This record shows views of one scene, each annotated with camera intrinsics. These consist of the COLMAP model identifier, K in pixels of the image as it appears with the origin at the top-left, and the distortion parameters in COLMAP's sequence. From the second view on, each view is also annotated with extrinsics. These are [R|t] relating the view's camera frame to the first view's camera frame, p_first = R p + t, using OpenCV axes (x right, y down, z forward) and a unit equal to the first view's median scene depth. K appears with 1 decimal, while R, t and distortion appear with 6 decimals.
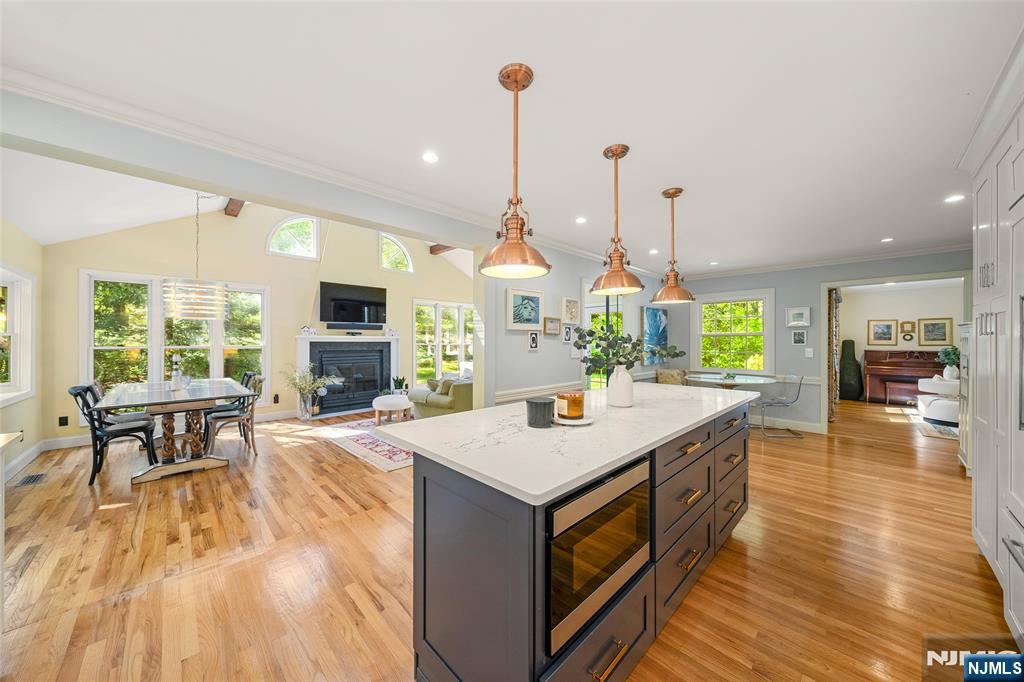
lens RADIAL K [[348.5, 0, 507.5], [0, 348.5, 340.9], [0, 0, 1]] dist [0.000127, -0.000139]
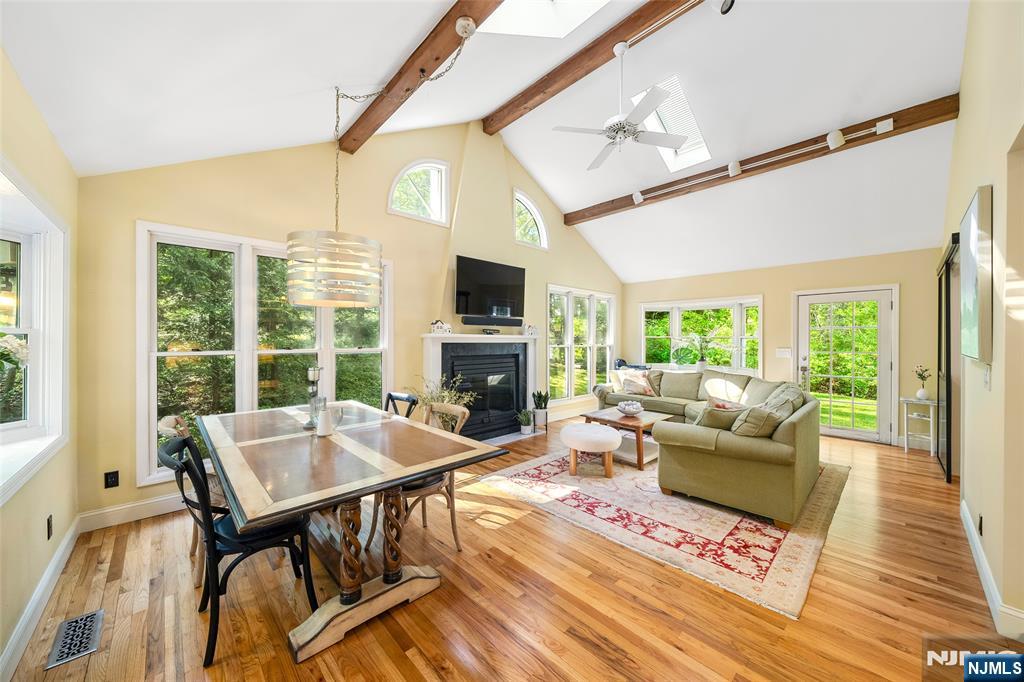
lens RADIAL K [[369.0, 0, 512.0], [0, 369.0, 341.0], [0, 0, 1]] dist [0.000468, 0.000217]
pose [[0.999753, 0.001047, -0.022196, -0.561716], [-0.001000, 0.999997, 0.002120, -0.004586], [0.022198, -0.002097, 0.999751, 0.377083]]
